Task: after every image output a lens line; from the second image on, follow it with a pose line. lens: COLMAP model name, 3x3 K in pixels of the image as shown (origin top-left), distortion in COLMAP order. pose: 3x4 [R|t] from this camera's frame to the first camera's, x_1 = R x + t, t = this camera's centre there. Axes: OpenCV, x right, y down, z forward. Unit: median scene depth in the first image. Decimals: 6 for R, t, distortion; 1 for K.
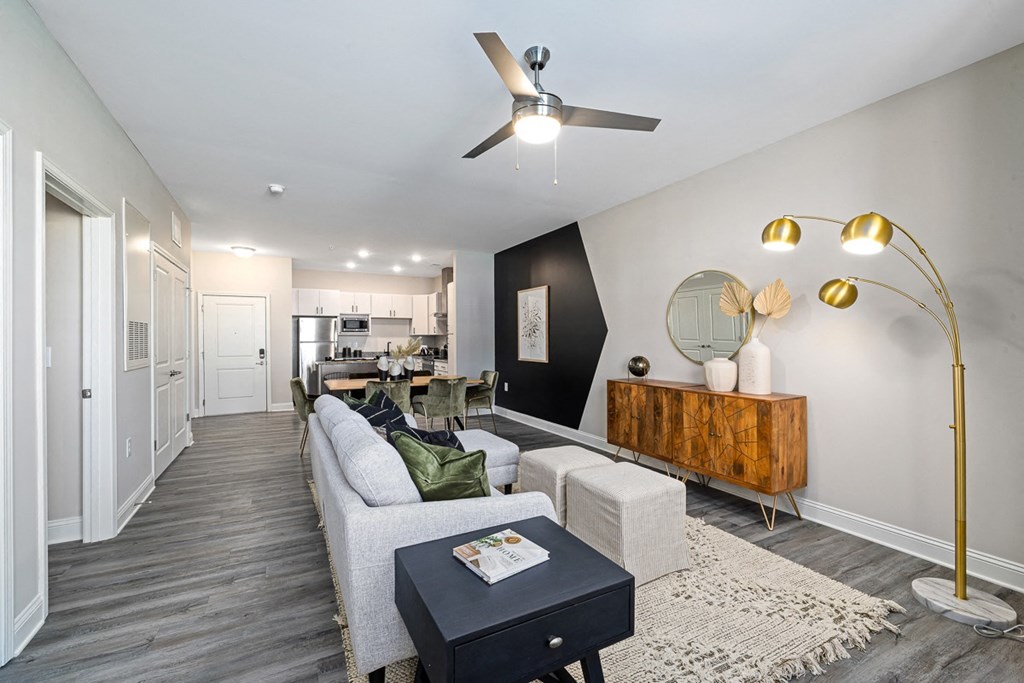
lens RADIAL K [[431.0, 0, 506.1], [0, 431.0, 338.3], [0, 0, 1]] dist [0.000488, 0.000078]
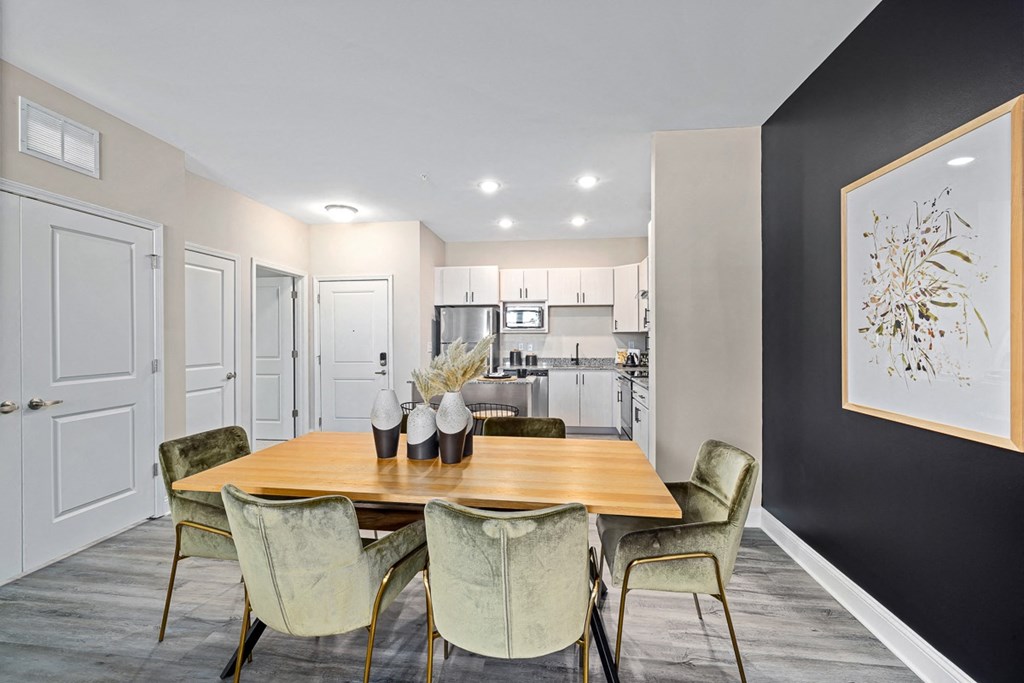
lens RADIAL K [[431.0, 0, 506.1], [0, 431.0, 338.3], [0, 0, 1]] dist [0.000488, 0.000078]
pose [[0.824476, 0.001685, -0.565895, 0.002964], [0.000373, 0.999994, 0.003520, -0.001128], [0.565897, -0.003114, 0.824470, 0.439281]]
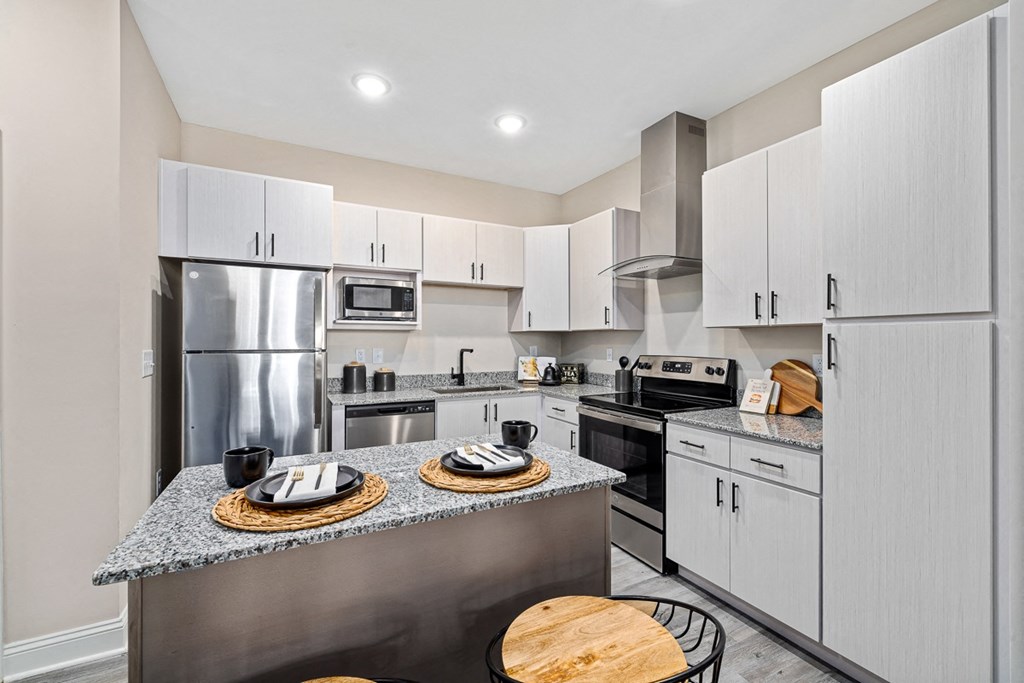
lens RADIAL K [[431.0, 0, 506.1], [0, 431.0, 338.3], [0, 0, 1]] dist [0.000488, 0.000078]
pose [[0.999931, 0.005961, -0.010085, -0.246287], [-0.005969, 0.999982, -0.000736, -0.000694], [0.010080, 0.000796, 0.999949, 0.660270]]
